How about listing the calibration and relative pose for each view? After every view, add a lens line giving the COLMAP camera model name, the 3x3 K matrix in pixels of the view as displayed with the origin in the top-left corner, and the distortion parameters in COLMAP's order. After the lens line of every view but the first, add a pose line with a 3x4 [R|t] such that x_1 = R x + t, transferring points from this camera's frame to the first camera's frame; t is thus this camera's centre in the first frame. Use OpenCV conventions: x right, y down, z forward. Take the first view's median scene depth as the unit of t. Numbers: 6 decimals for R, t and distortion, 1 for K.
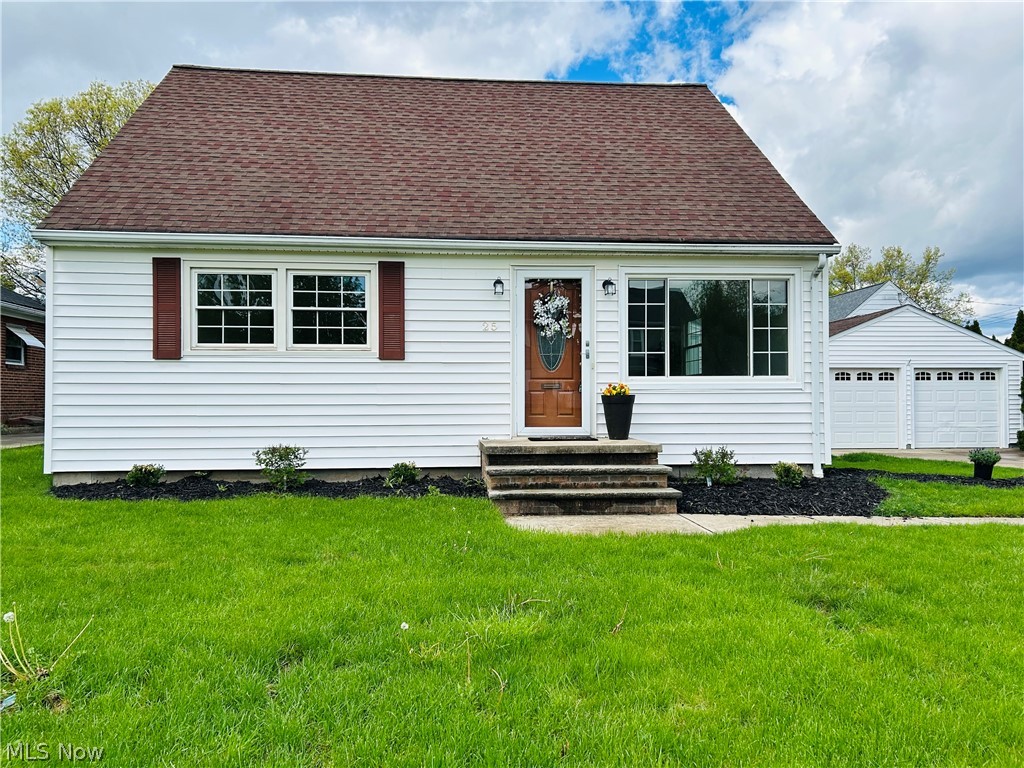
lens RADIAL K [[770.3, 0, 512.0], [0, 770.3, 384.0], [0, 0, 1]] dist [0.037122, -0.037389]
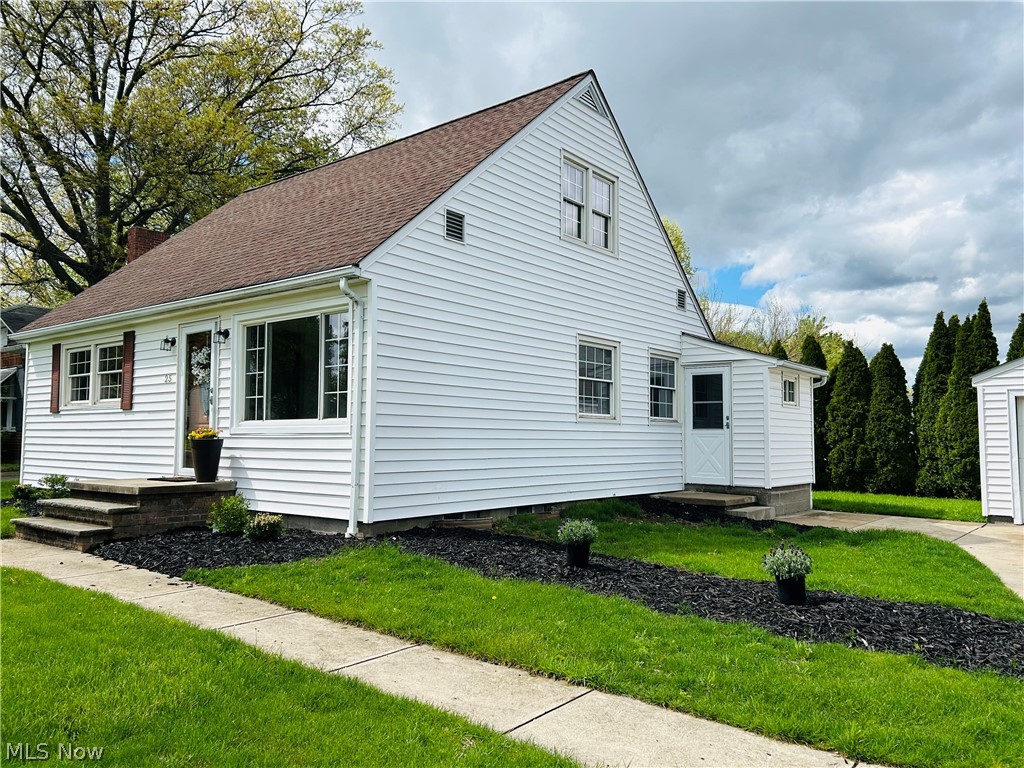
lens RADIAL K [[770.3, 0, 512.0], [0, 770.3, 384.0], [0, 0, 1]] dist [0.037122, -0.037389]
pose [[0.716657, -0.043512, -0.696068, 1.155690], [0.007923, 0.998495, -0.054260, 0.000108], [0.697381, 0.033370, 0.715923, 0.525776]]
